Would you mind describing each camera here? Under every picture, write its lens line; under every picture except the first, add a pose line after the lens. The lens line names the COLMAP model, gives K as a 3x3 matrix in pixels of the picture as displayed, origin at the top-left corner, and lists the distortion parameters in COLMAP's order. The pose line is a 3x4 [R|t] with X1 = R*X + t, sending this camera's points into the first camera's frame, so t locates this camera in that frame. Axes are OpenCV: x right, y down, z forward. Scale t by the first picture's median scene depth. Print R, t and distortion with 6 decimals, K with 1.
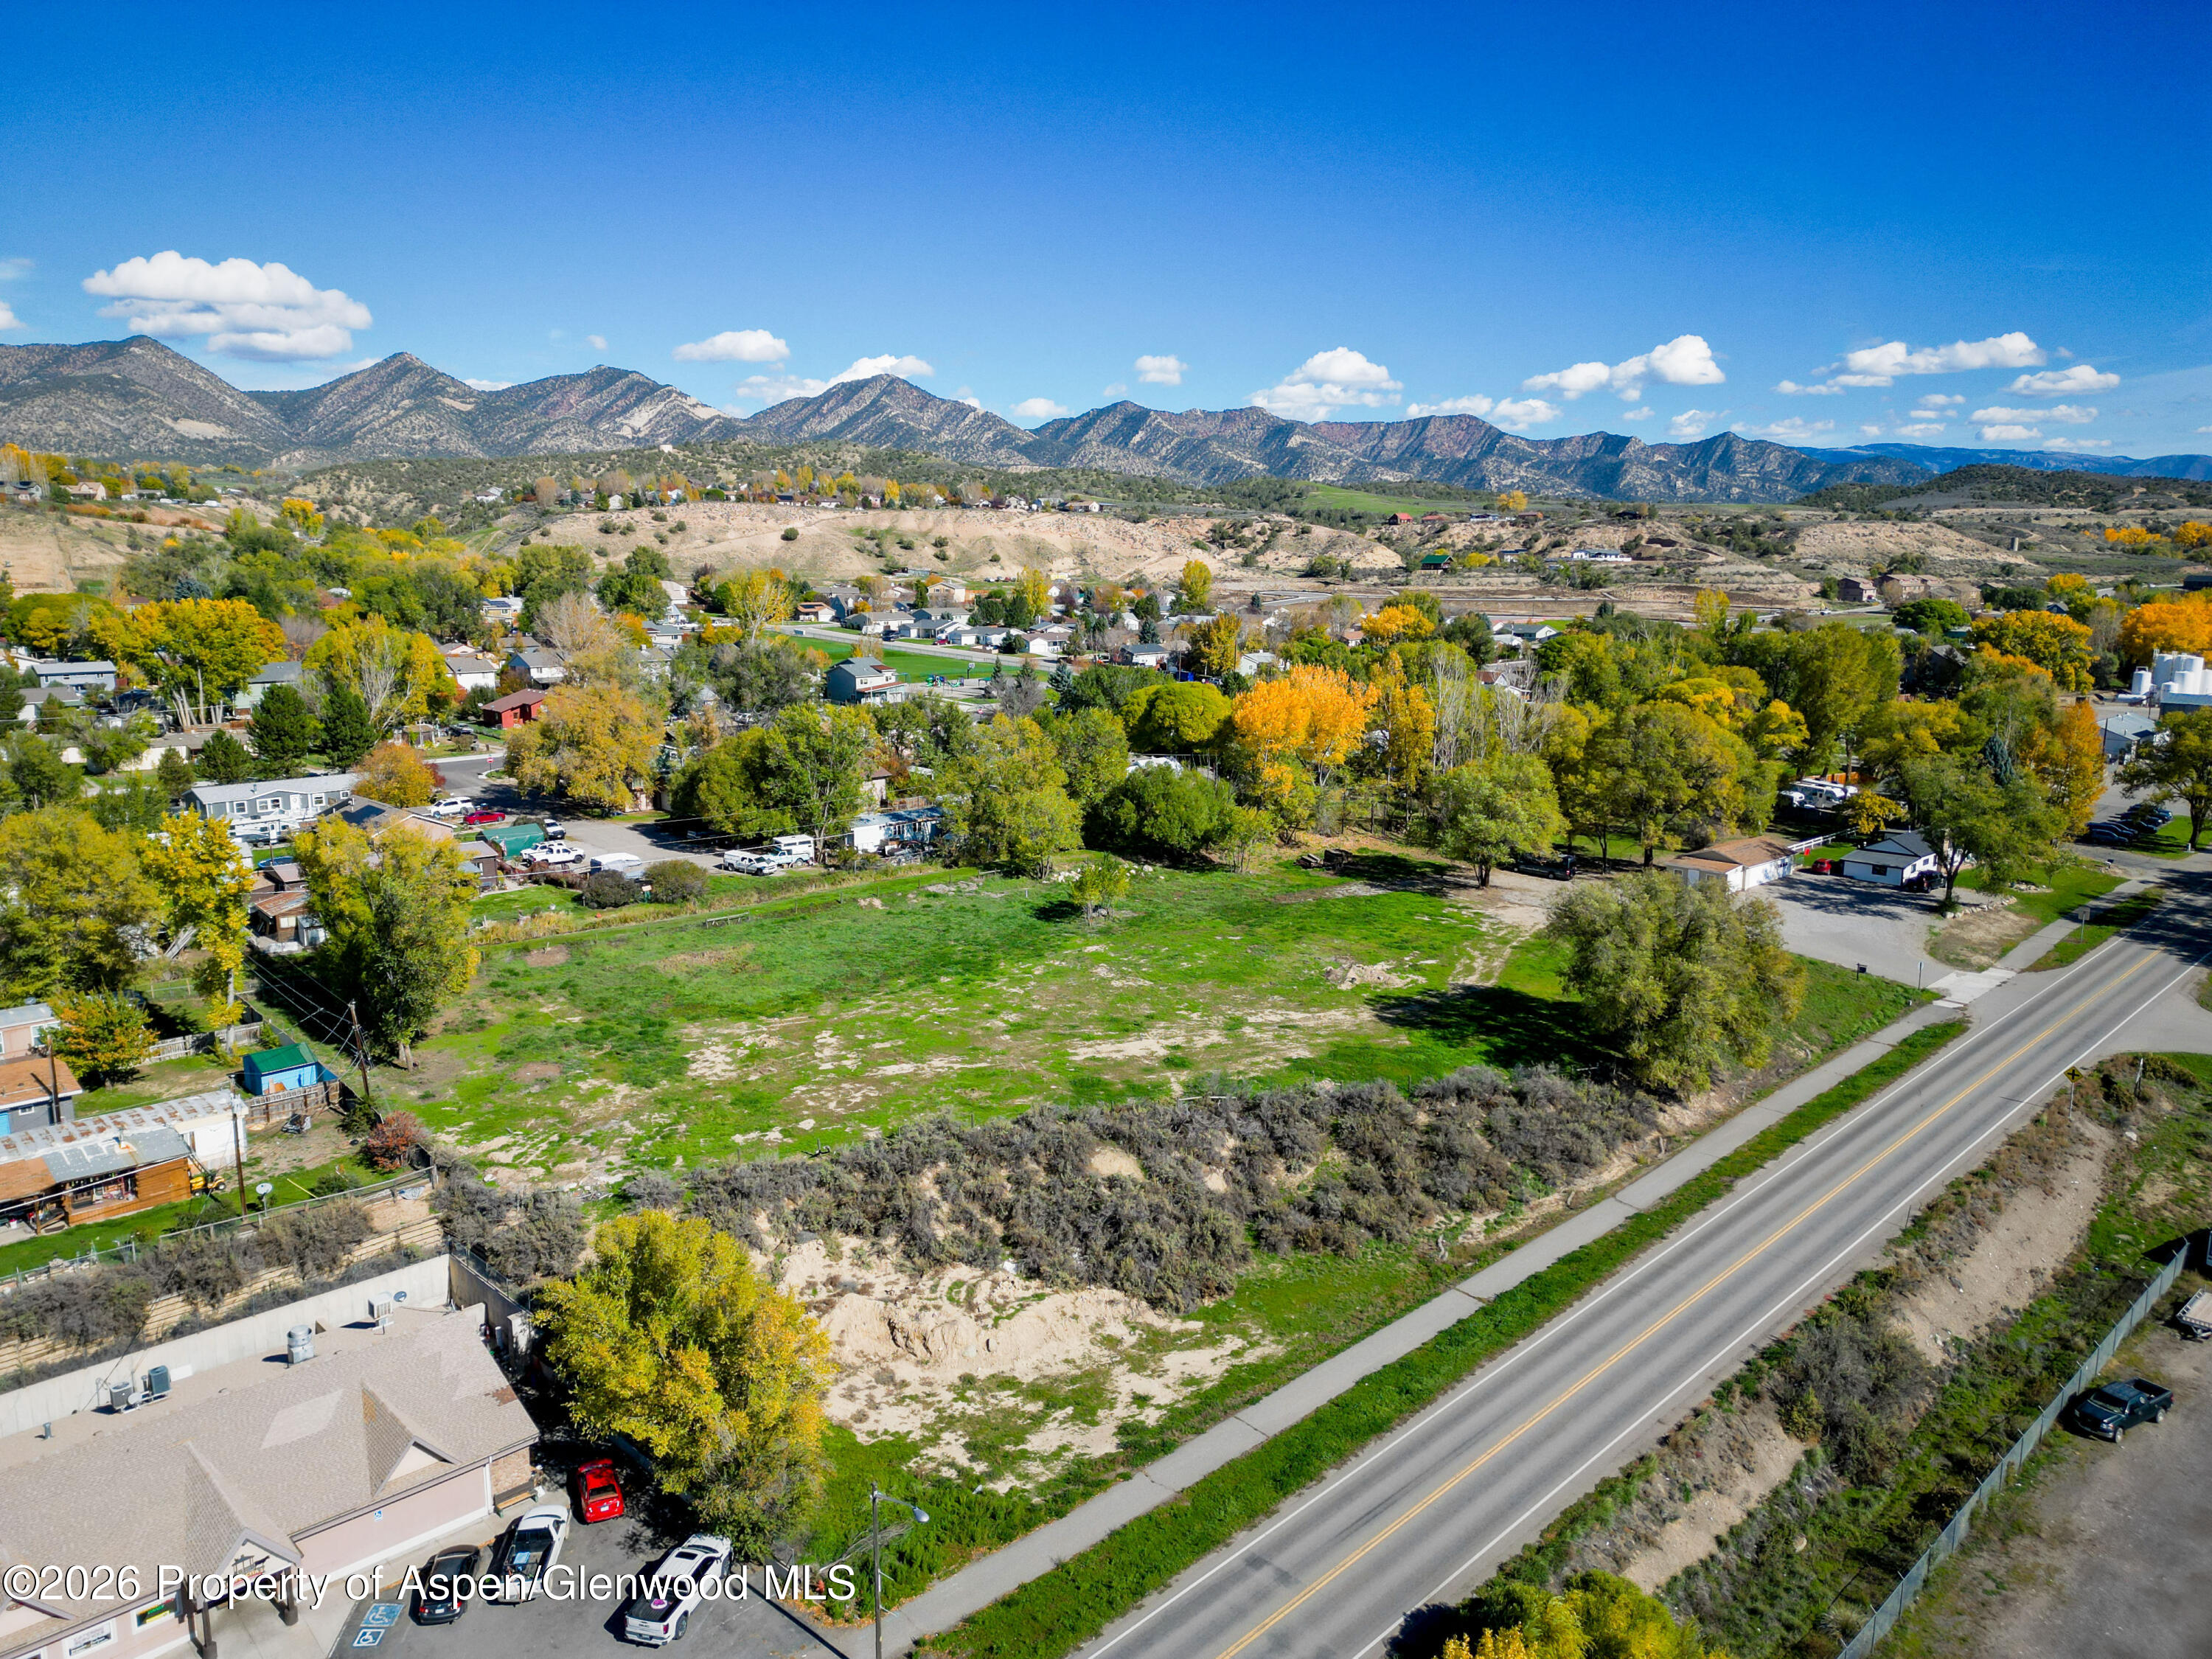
lens RADIAL K [[1536.3, 0, 1097.7], [0, 1536.3, 859.0], [0, 0, 1]] dist [0.098630, -0.104974]
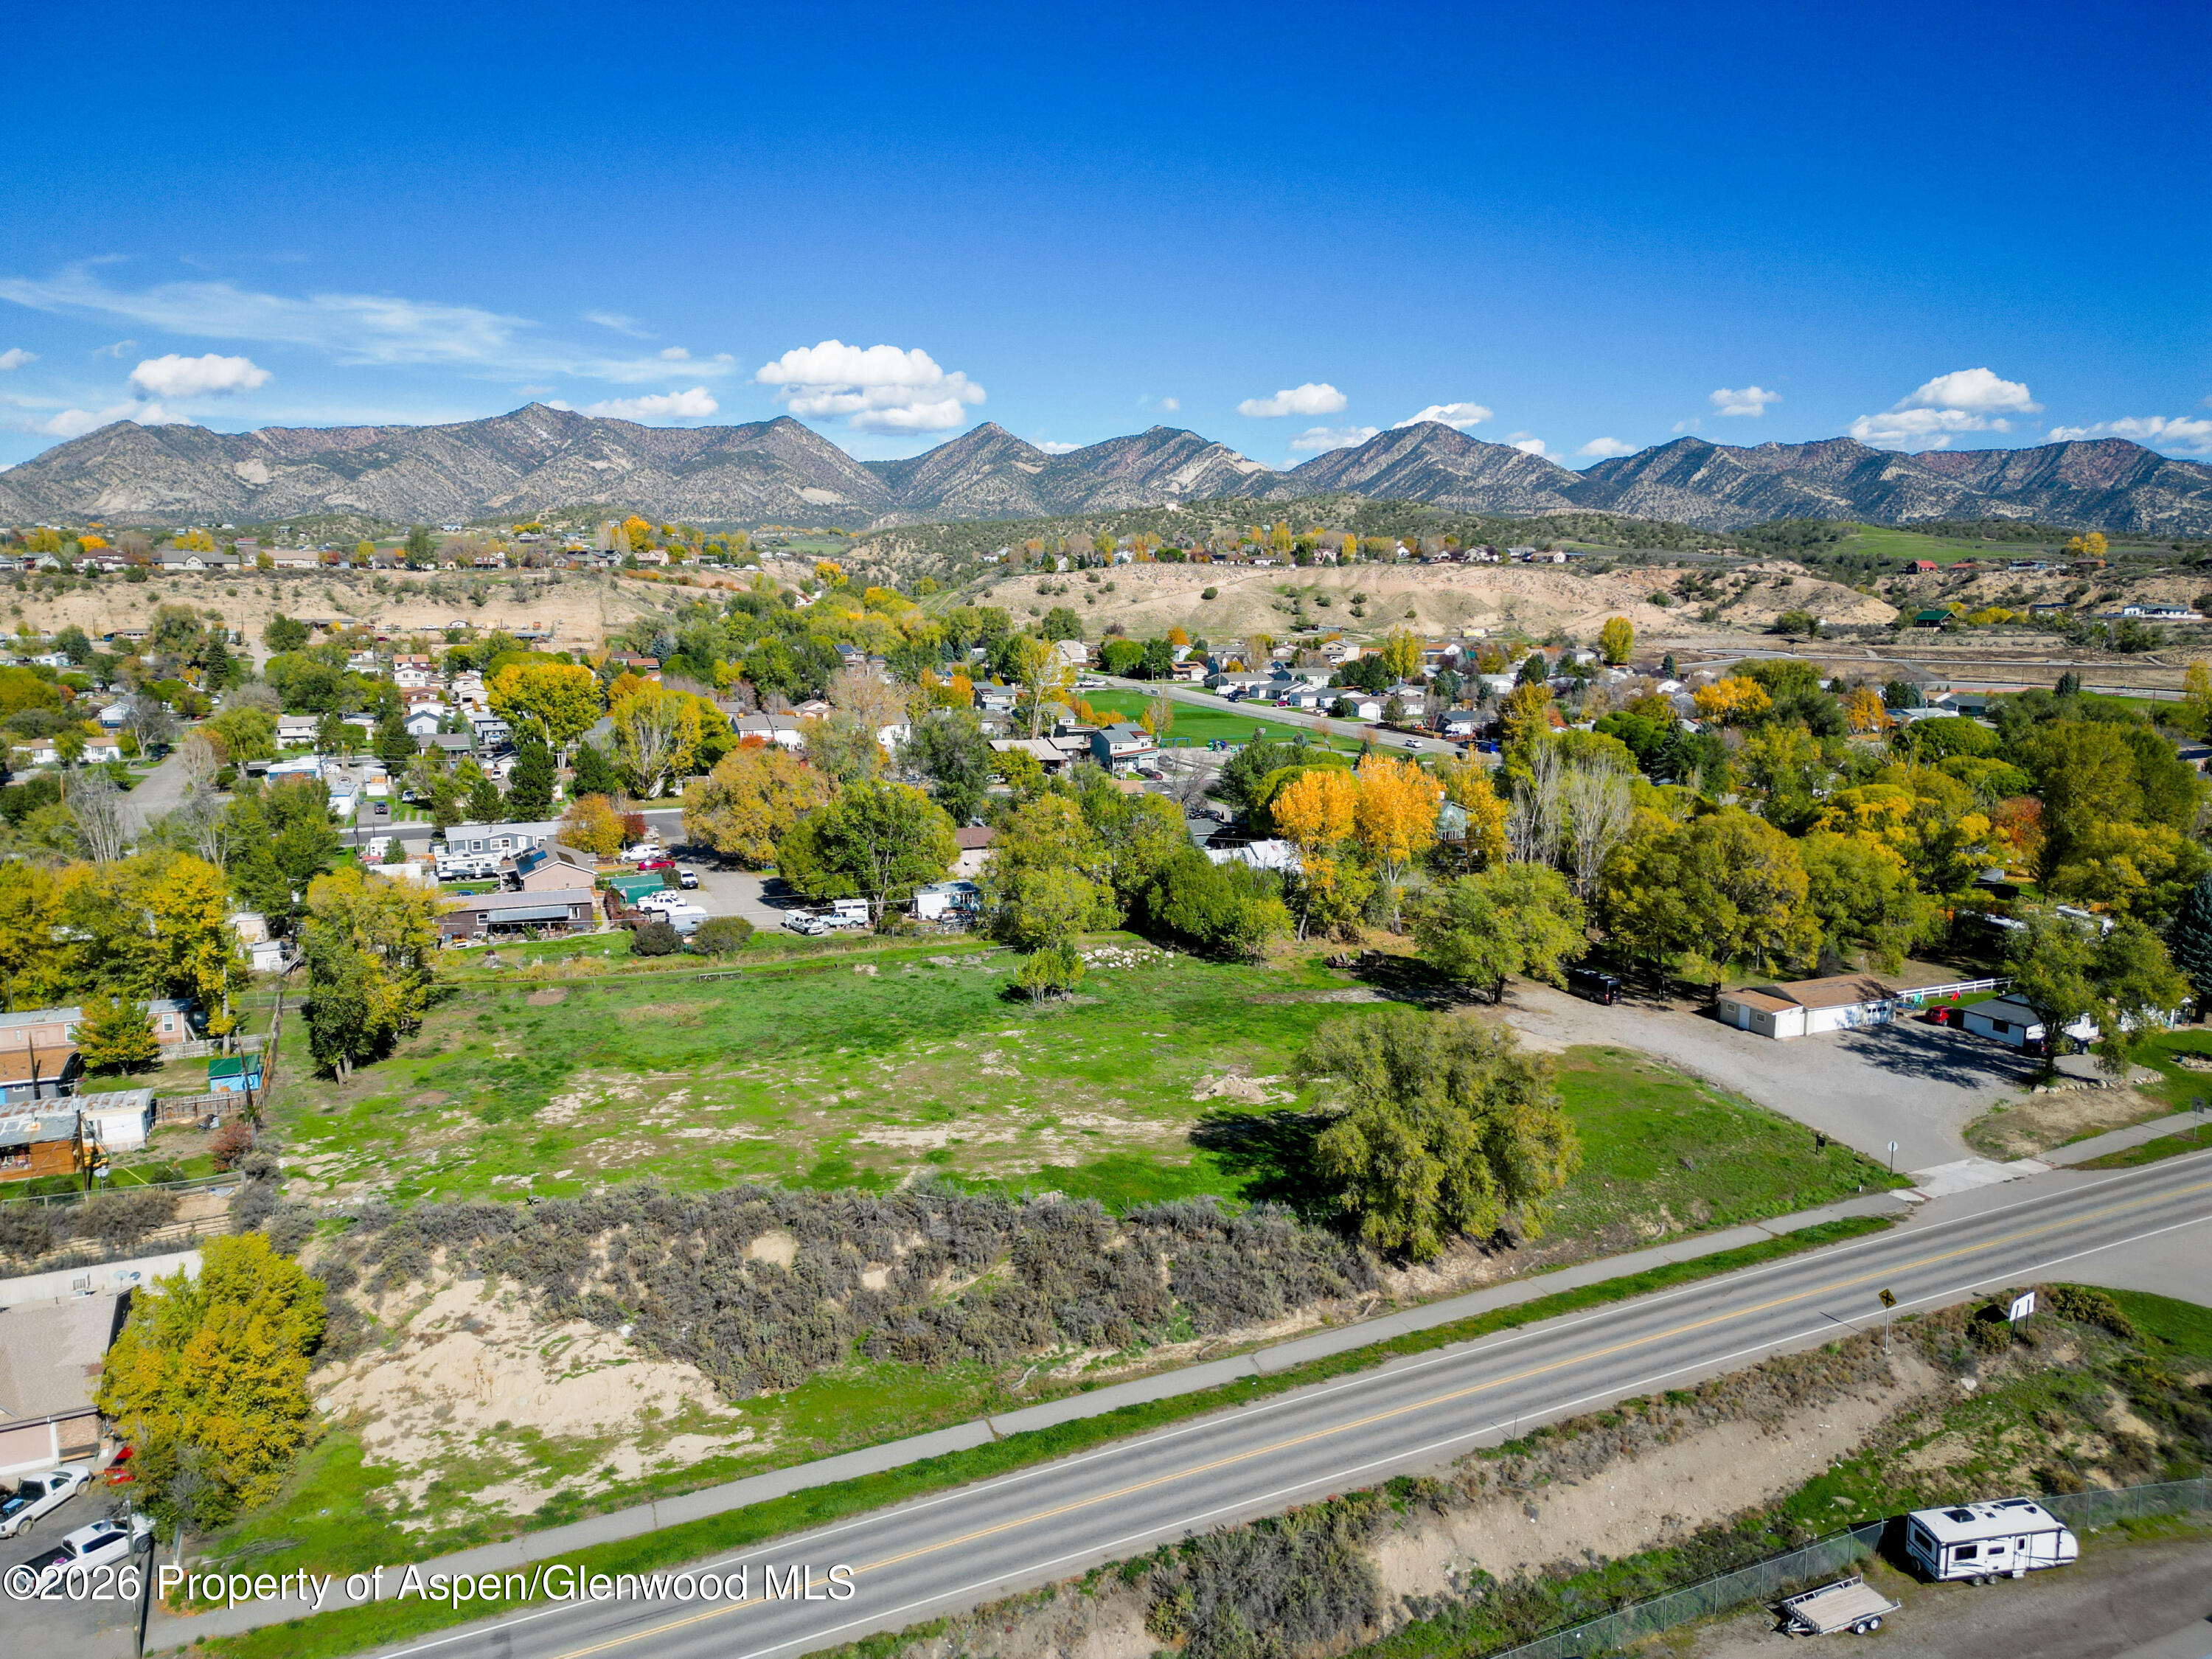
lens RADIAL K [[1536.3, 0, 1097.7], [0, 1536.3, 859.0], [0, 0, 1]] dist [0.098630, -0.104974]
pose [[0.942039, 0.057499, -0.330539, 0.074585], [-0.066854, 0.997618, -0.016994, -0.008567], [0.328774, 0.038107, 0.943639, 0.008551]]
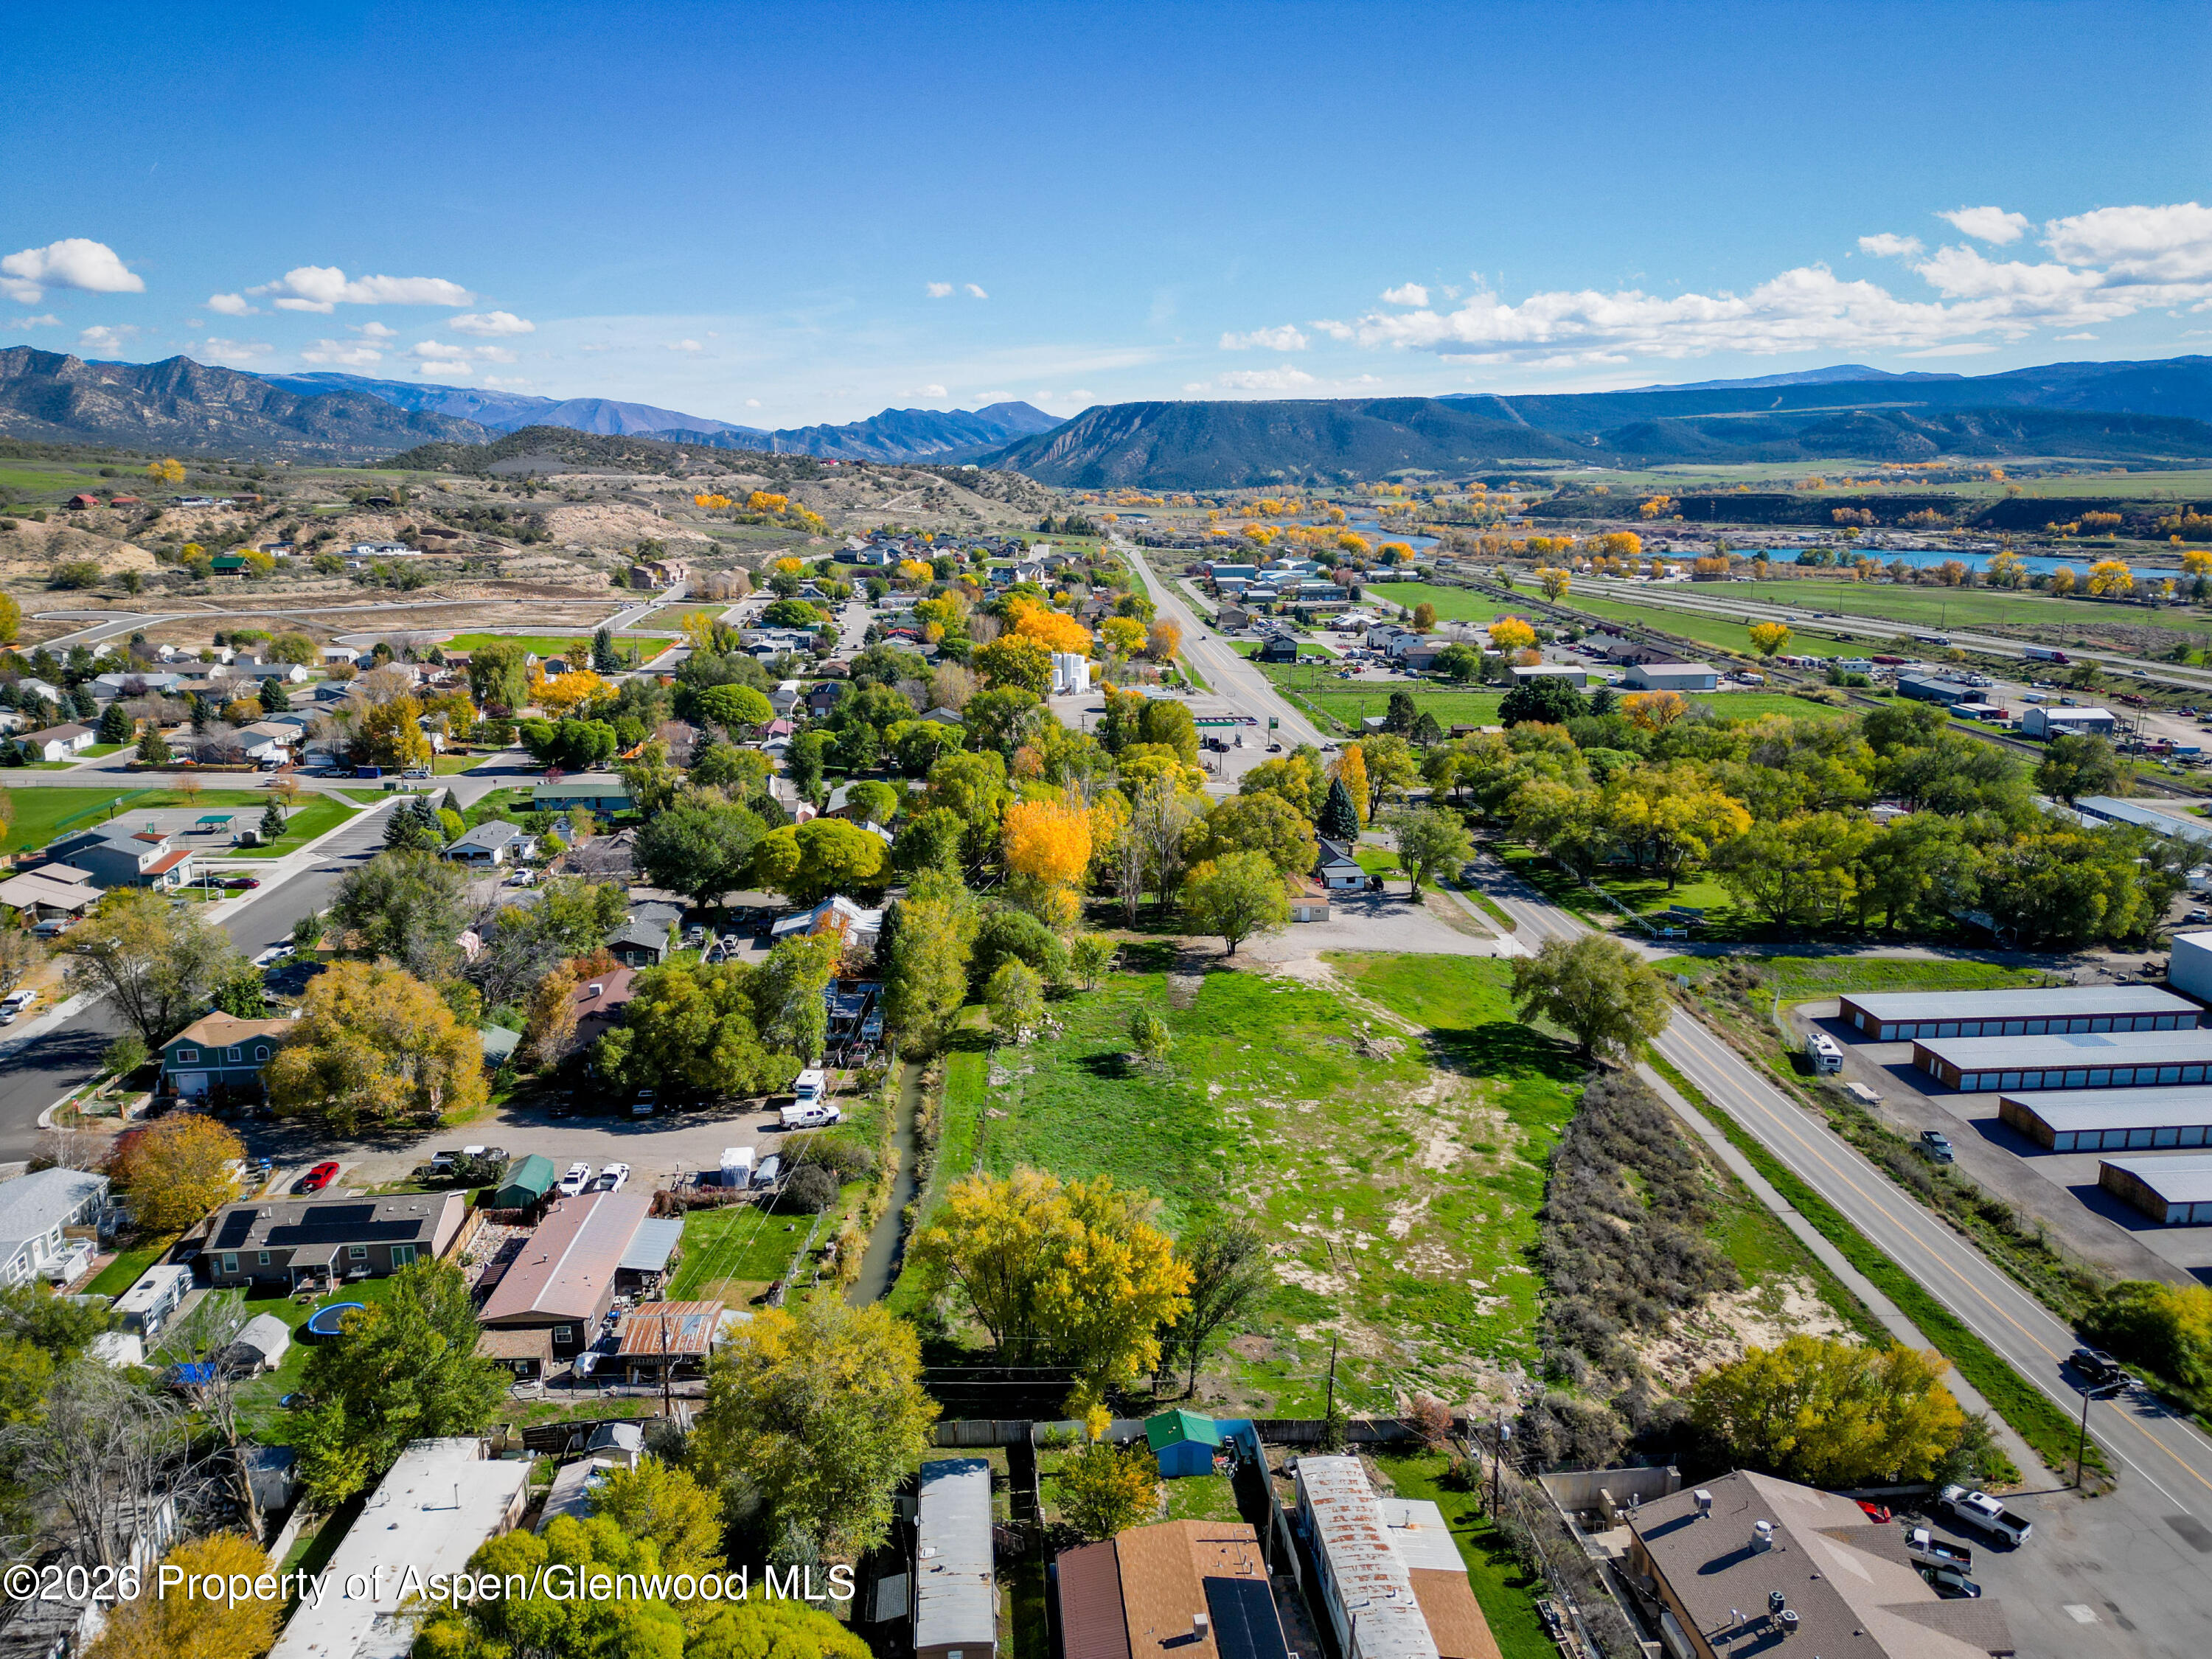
lens RADIAL K [[1536.3, 0, 1097.7], [0, 1536.3, 859.0], [0, 0, 1]] dist [0.098630, -0.104974]
pose [[0.624500, -0.194825, 0.756336, -0.184613], [0.161746, 0.979656, 0.118798, -0.054757], [-0.764093, 0.048145, 0.643307, 0.053487]]
